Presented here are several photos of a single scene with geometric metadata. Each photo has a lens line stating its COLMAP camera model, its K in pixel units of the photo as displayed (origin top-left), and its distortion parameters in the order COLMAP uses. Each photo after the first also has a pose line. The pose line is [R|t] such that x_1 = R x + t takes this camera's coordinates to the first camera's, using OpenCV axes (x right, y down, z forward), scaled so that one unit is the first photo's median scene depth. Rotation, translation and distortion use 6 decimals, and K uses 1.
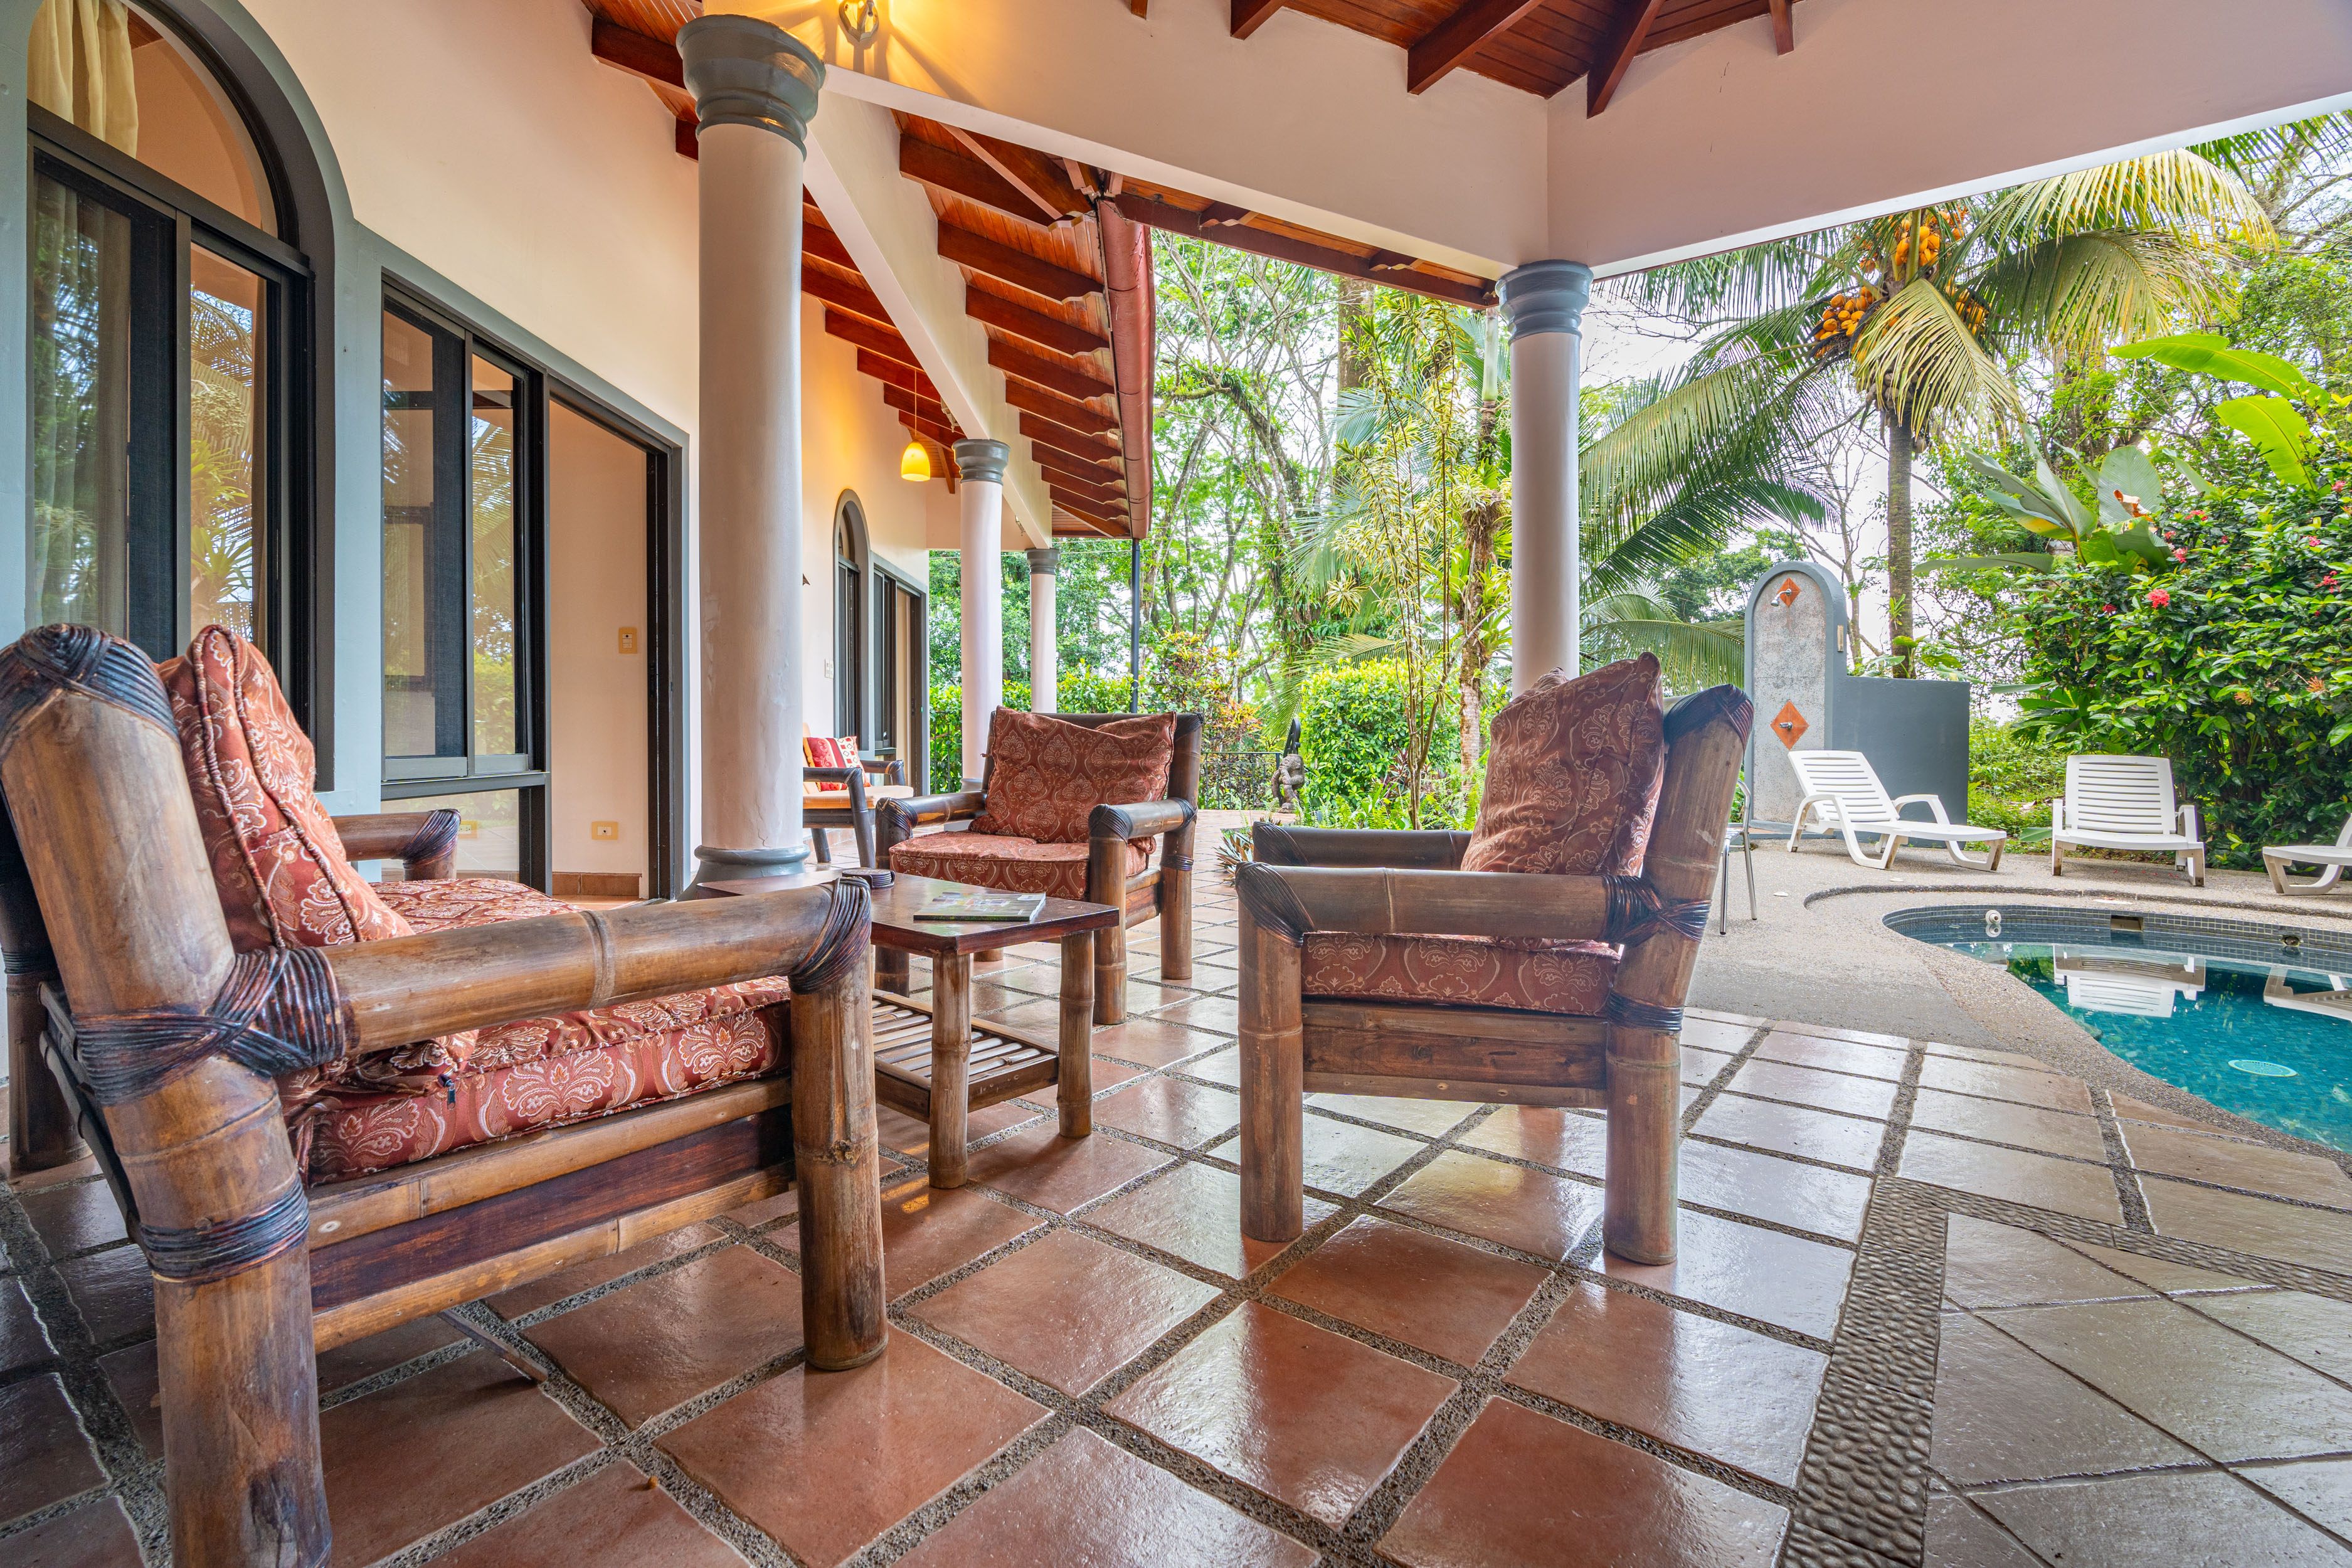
lens RADIAL K [[1082.6, 0, 1175.4], [0, 1082.6, 705.0], [0, 0, 1]] dist [-0.006559, 0.003855]
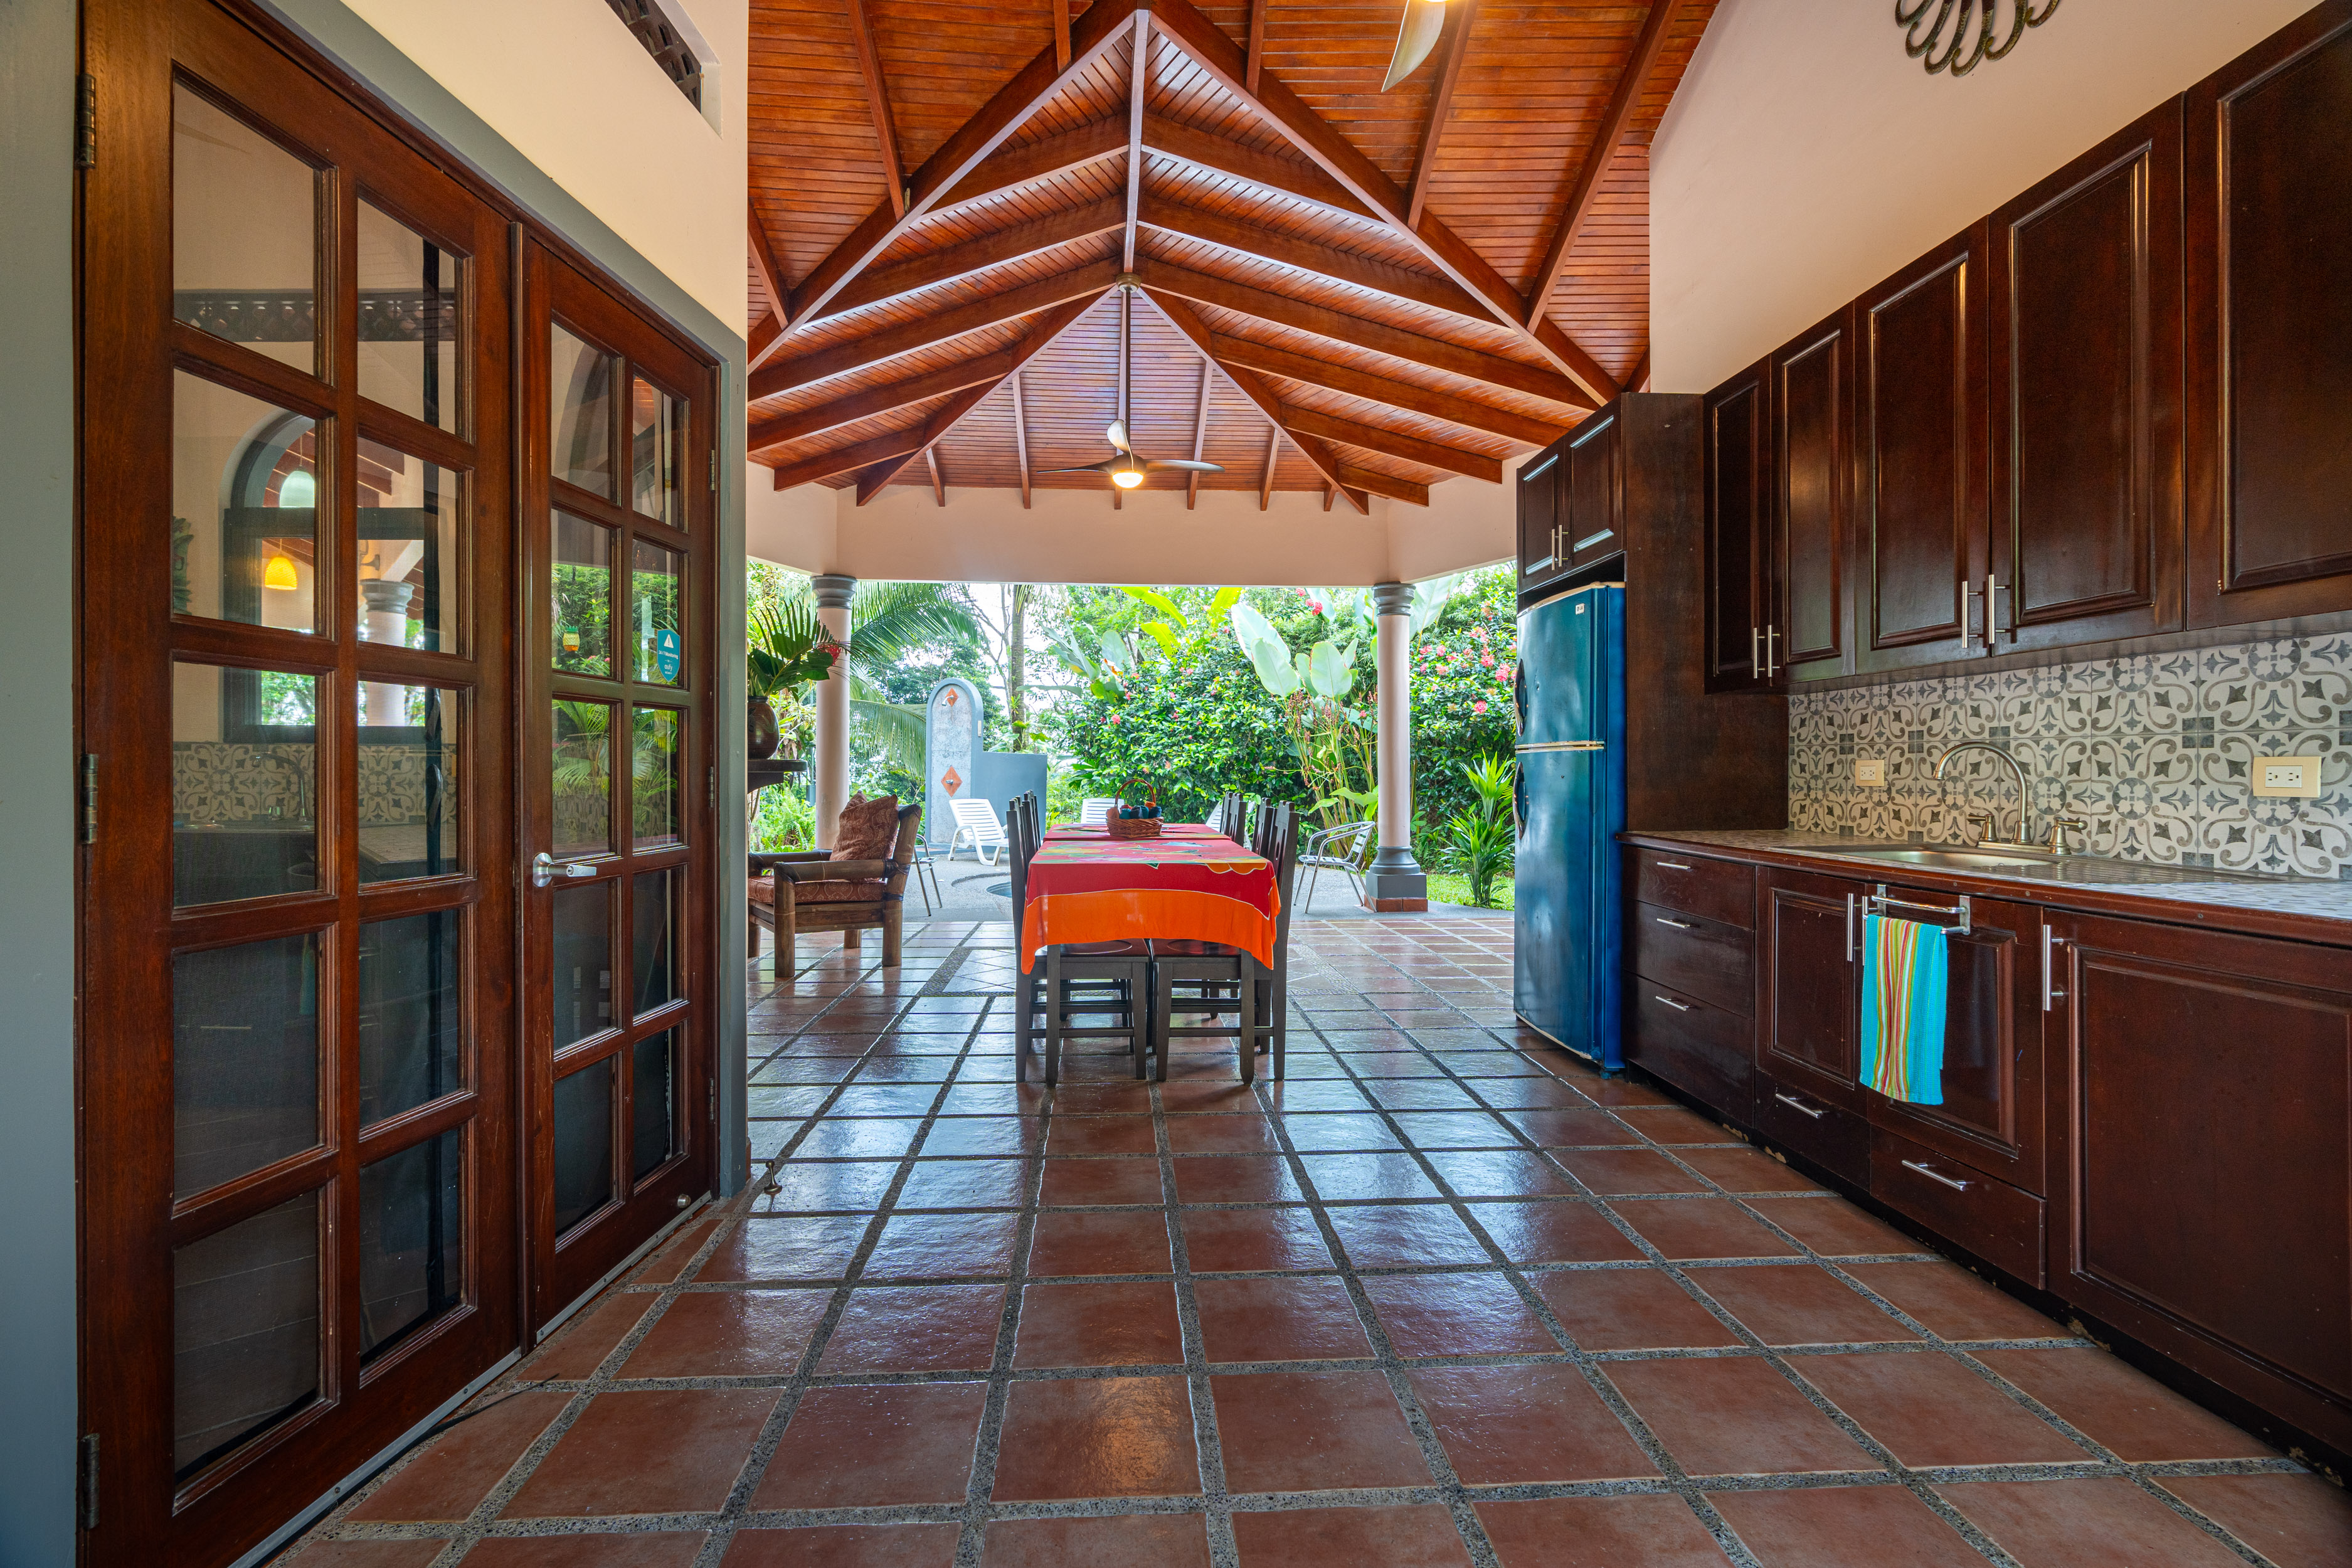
lens RADIAL K [[1082.6, 0, 1167.8], [0, 1082.6, 750.7], [0, 0, 1]] dist [-0.006559, 0.003855]
pose [[0.764272, 0.001522, 0.644892, -0.296304], [-0.008101, 0.999941, 0.007240, -0.057613], [-0.644843, -0.010758, 0.764239, -0.580357]]
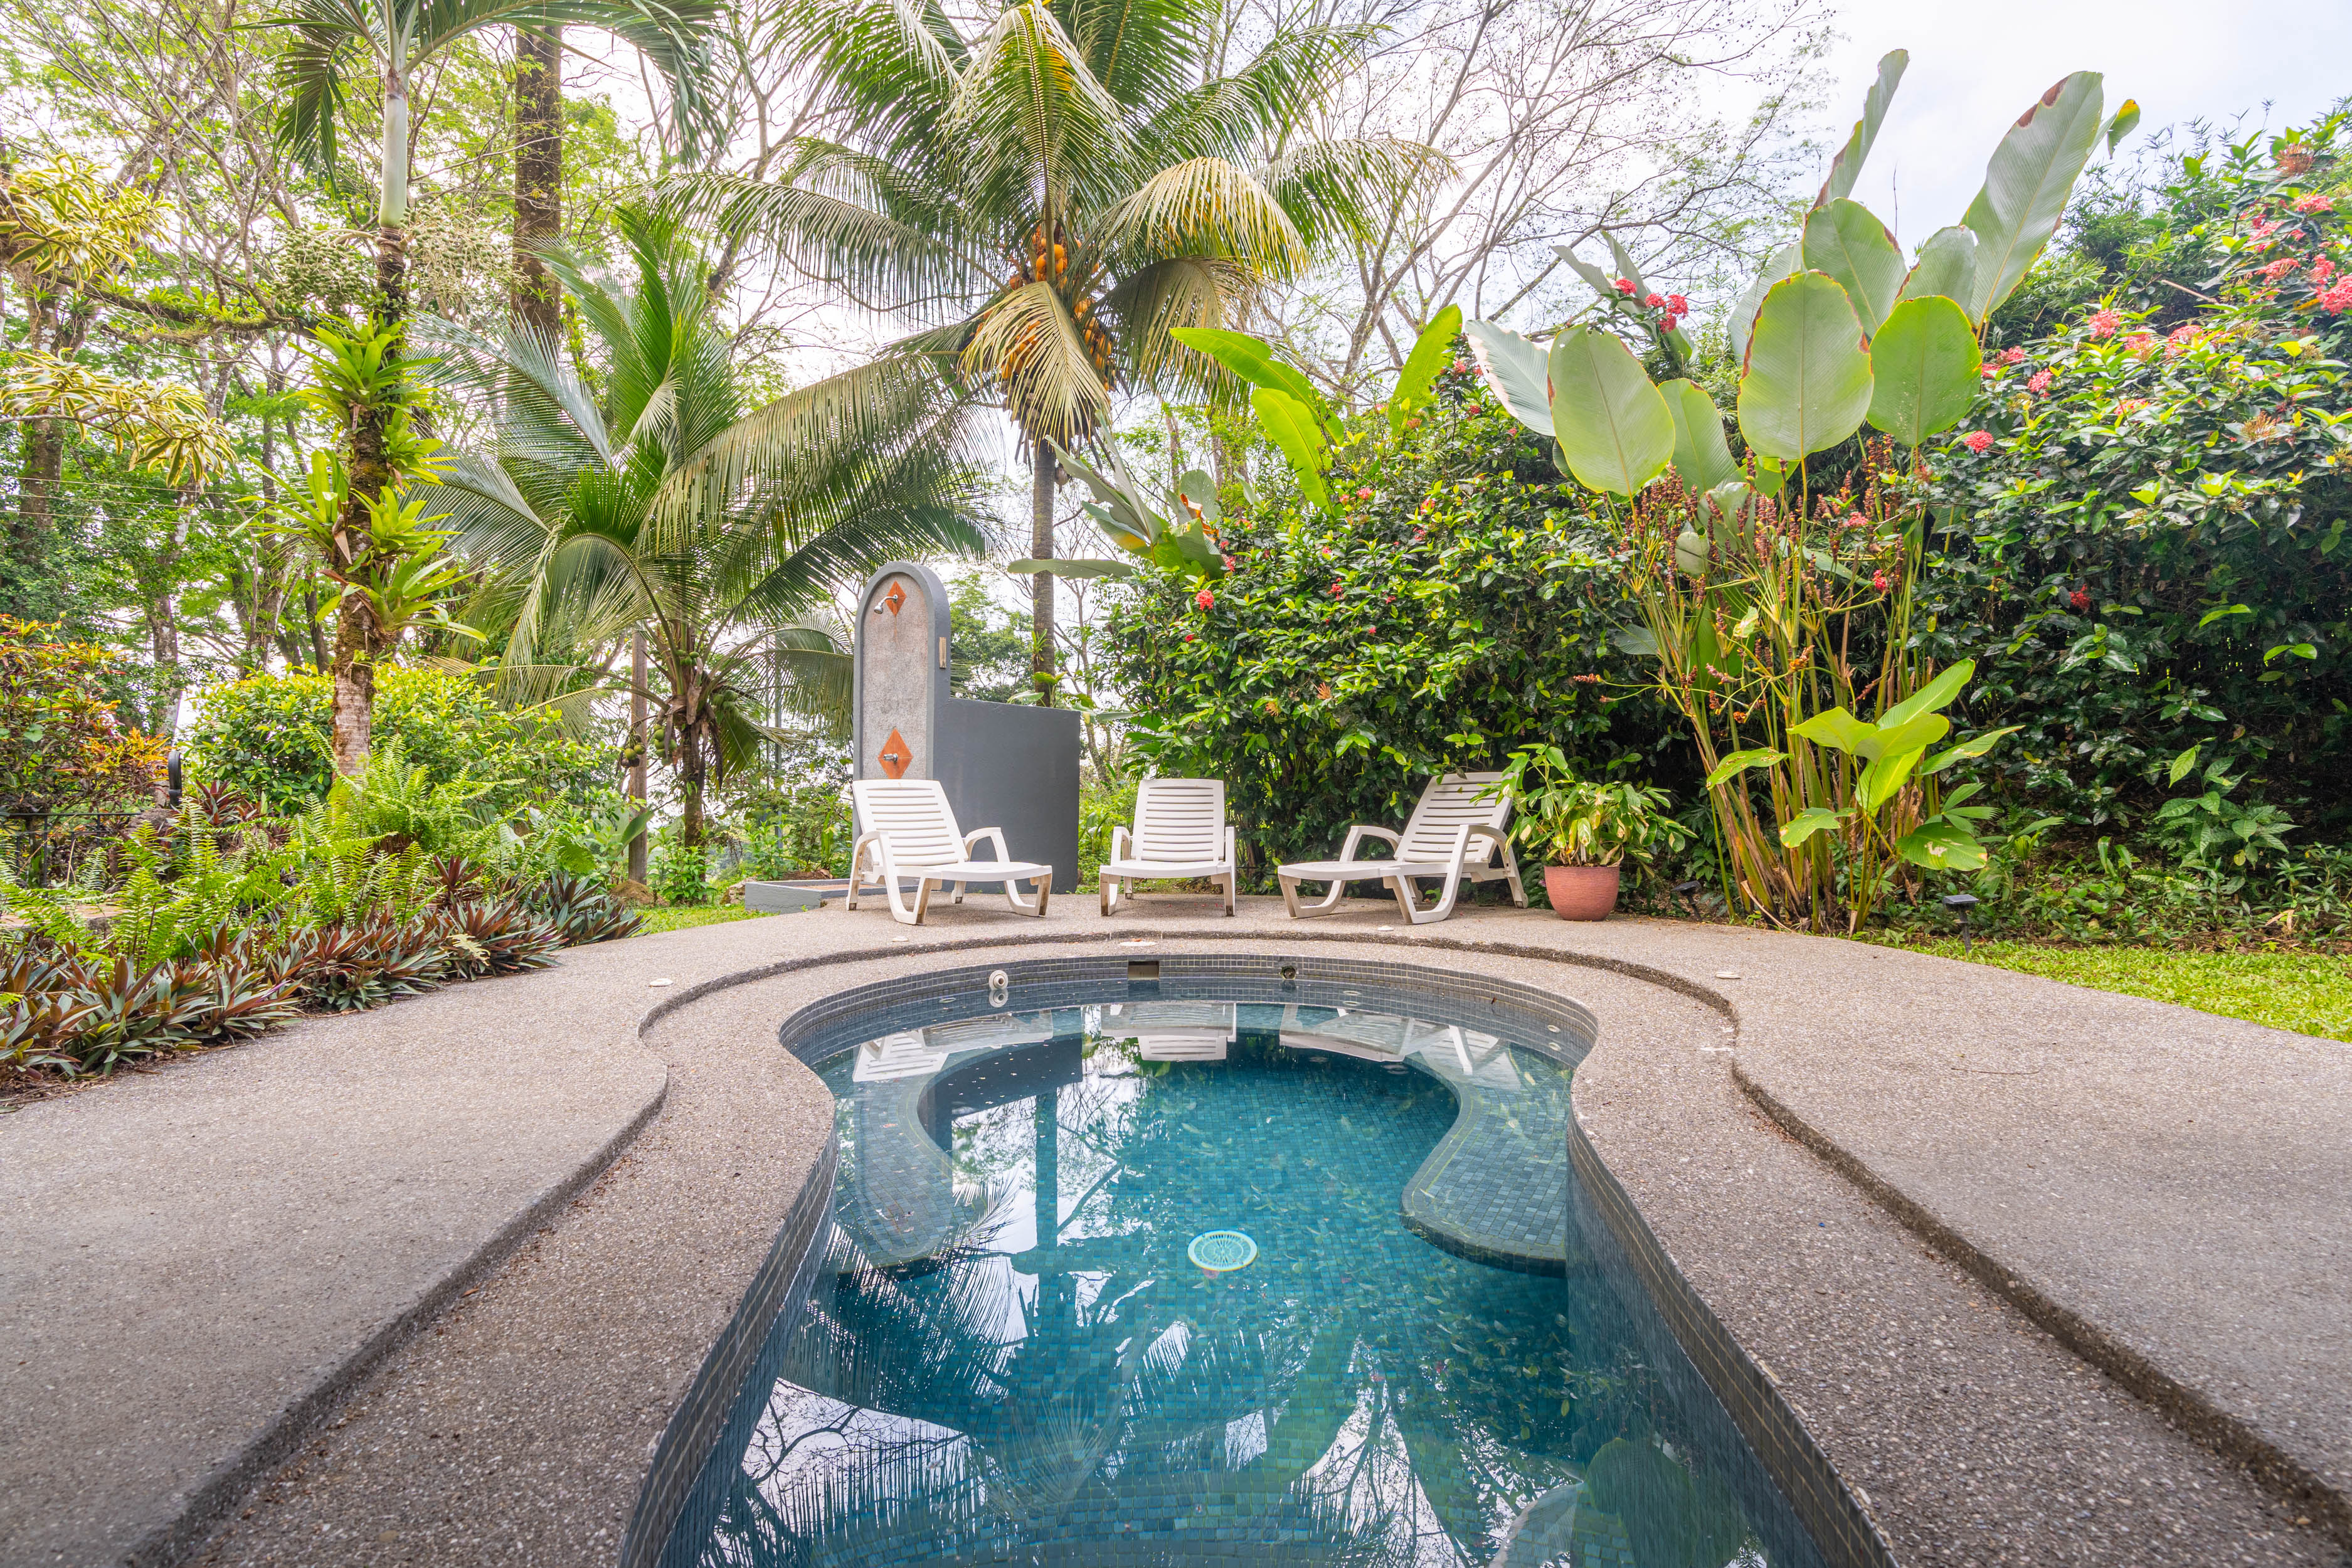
lens RADIAL K [[1082.6, 0, 1173.3], [0, 1082.6, 762.2], [0, 0, 1]] dist [-0.006559, 0.003855]
pose [[0.812038, 0.004926, 0.583584, 0.363899], [0.005461, 0.999856, -0.016039, 0.052150], [-0.583579, 0.016211, 0.811895, 0.284422]]
